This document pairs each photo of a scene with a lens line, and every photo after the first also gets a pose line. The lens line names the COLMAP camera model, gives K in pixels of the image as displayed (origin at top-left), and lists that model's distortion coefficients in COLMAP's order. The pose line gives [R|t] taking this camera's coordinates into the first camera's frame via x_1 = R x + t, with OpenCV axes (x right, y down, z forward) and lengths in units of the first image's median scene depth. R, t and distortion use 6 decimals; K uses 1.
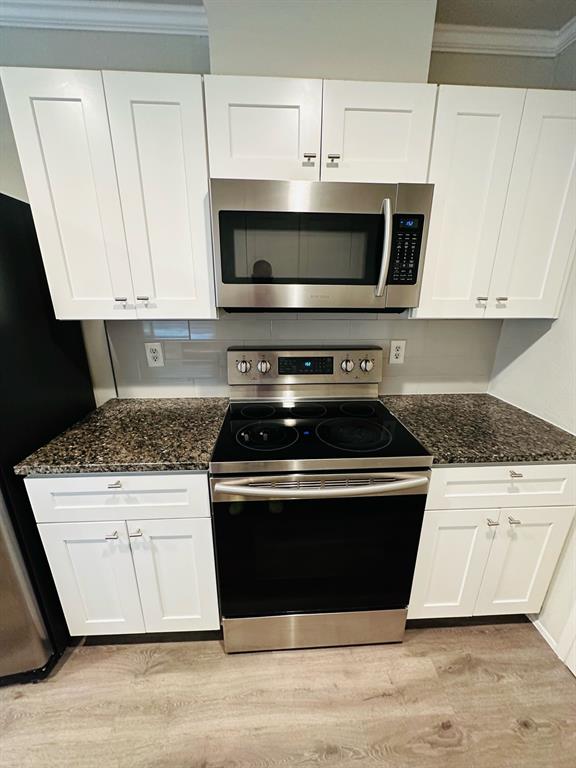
lens RADIAL K [[308.7, 0, 288.0], [0, 308.7, 384.0], [0, 0, 1]] dist [0.000166, 0.000009]
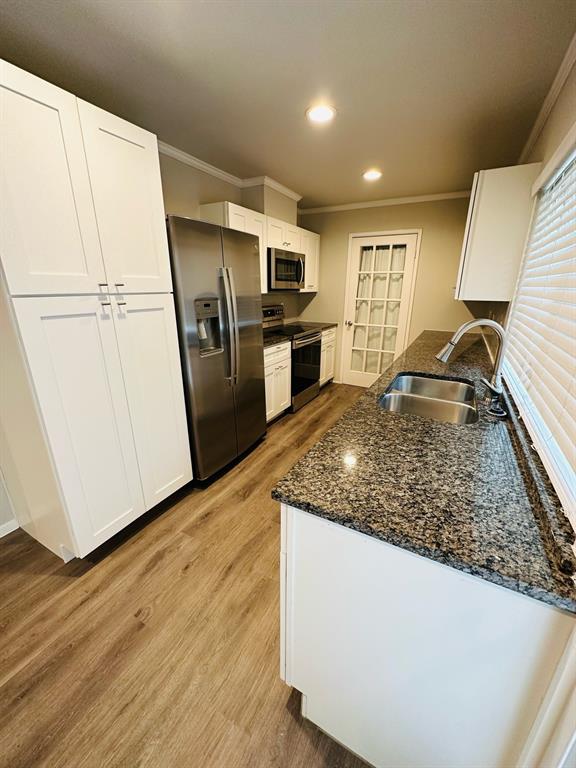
lens RADIAL K [[308.7, 0, 288.0], [0, 308.7, 384.0], [0, 0, 1]] dist [0.000166, 0.000009]
pose [[0.532854, -0.260945, 0.804969, -2.755800], [0.260175, 0.955709, 0.137585, 0.252596], [-0.805218, 0.136120, 0.577144, -0.697947]]
